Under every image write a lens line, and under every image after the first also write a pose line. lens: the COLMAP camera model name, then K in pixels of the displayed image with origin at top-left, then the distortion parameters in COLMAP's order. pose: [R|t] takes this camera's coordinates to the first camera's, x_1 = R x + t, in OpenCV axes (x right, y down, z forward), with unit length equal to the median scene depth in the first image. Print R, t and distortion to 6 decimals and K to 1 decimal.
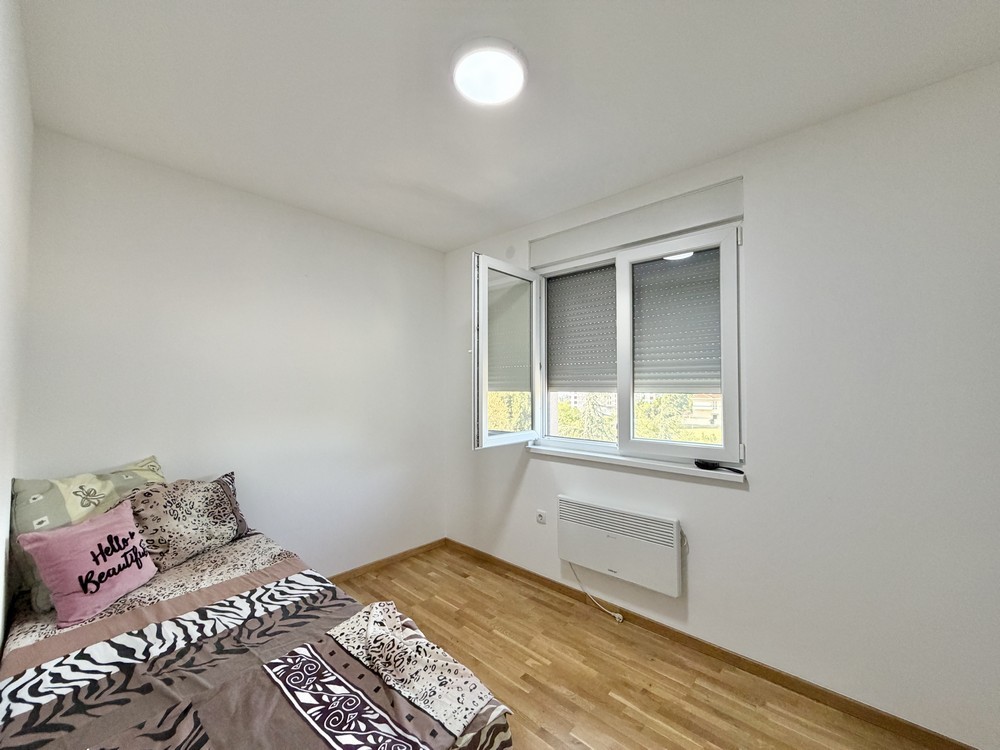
lens RADIAL K [[398.4, 0, 495.4], [0, 398.4, 376.3], [0, 0, 1]] dist [-0.000763, 0.000087]
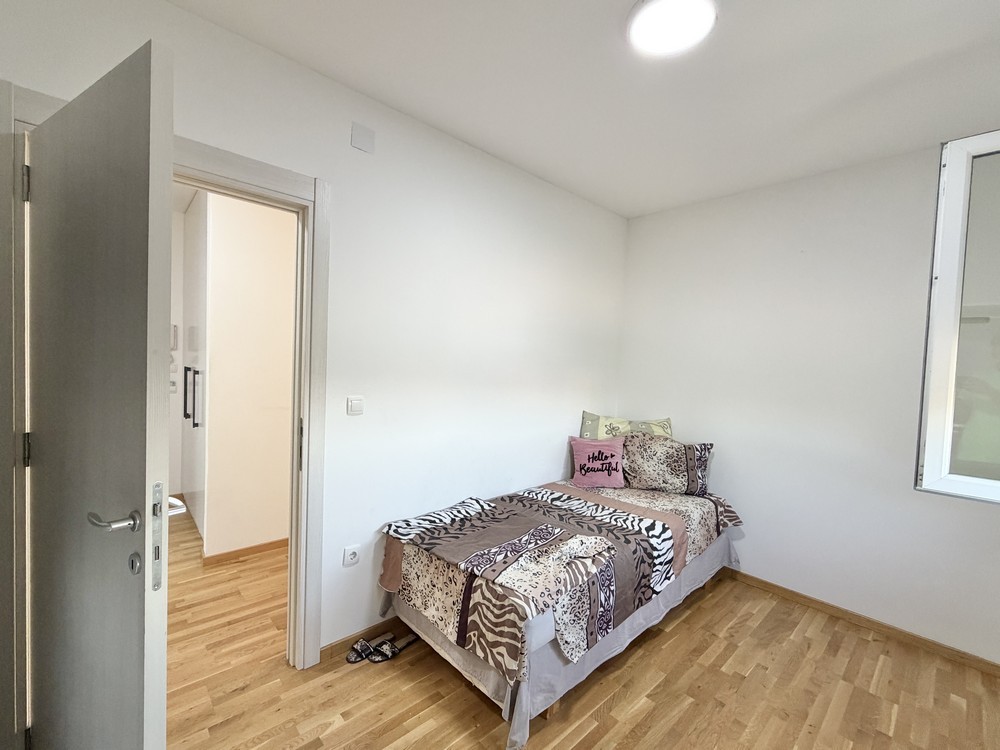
lens RADIAL K [[433.9, 0, 500.0], [0, 433.9, 375.0], [0, 0, 1]] dist [0.000624, 0.000226]
pose [[-0.059129, 0.031728, -0.997746, 0.848100], [-0.017534, 0.999308, 0.032817, 0.006815], [0.998096, 0.019435, -0.058531, 0.576877]]
